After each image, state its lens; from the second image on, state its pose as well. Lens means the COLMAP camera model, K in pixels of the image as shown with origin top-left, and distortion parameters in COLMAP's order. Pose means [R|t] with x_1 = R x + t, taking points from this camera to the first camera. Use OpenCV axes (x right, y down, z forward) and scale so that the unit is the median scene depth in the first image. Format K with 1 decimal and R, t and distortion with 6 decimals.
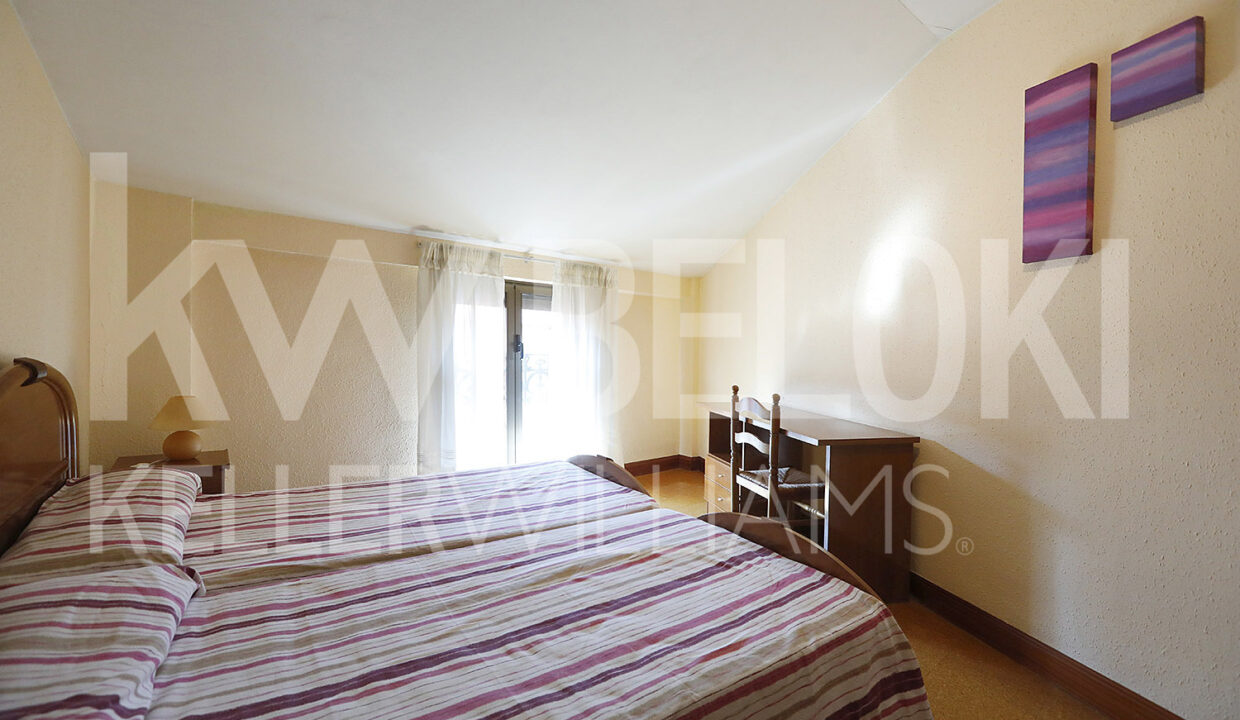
lens RADIAL K [[548.2, 0, 638.9], [0, 548.2, 363.3], [0, 0, 1]] dist [-0.001022, 0.000753]
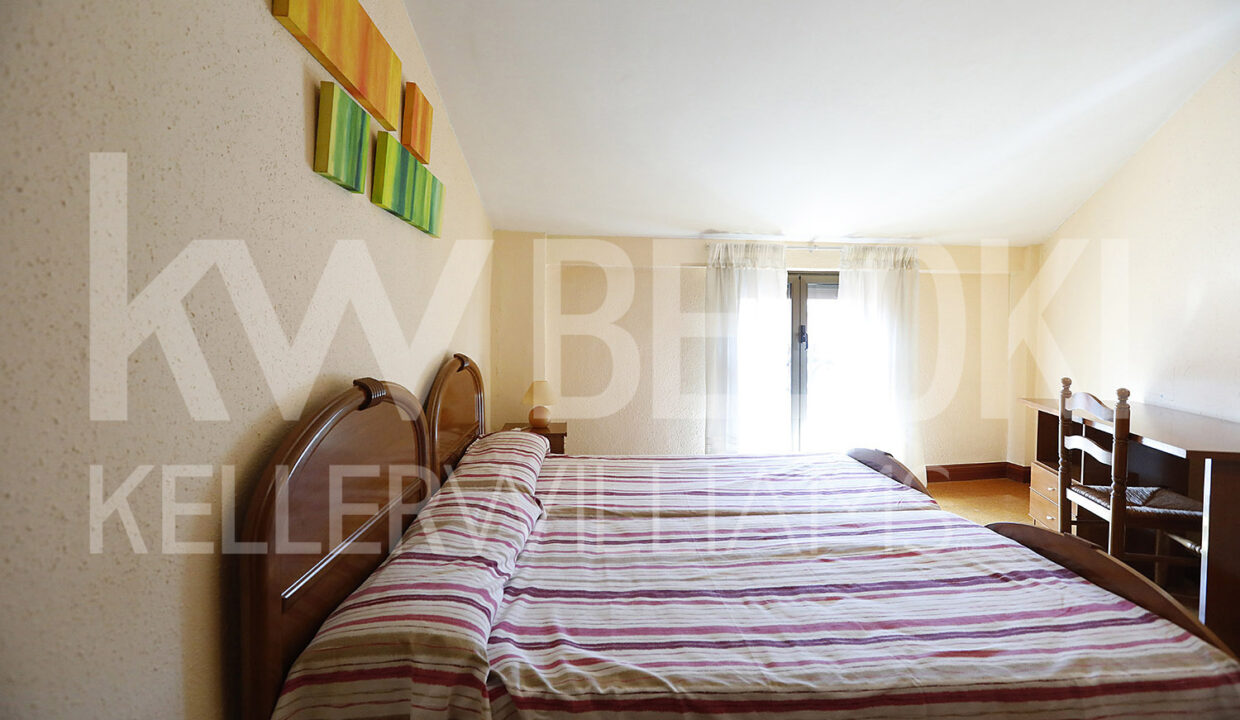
lens RADIAL K [[582.7, 0, 622.5], [0, 582.7, 348.2], [0, 0, 1]] dist [0.002299, 0.000785]
pose [[0.838563, -0.018121, -0.544503, 0.183233], [0.011189, 0.999809, -0.016042, 0.006511], [0.544689, 0.007360, 0.838606, -0.143995]]
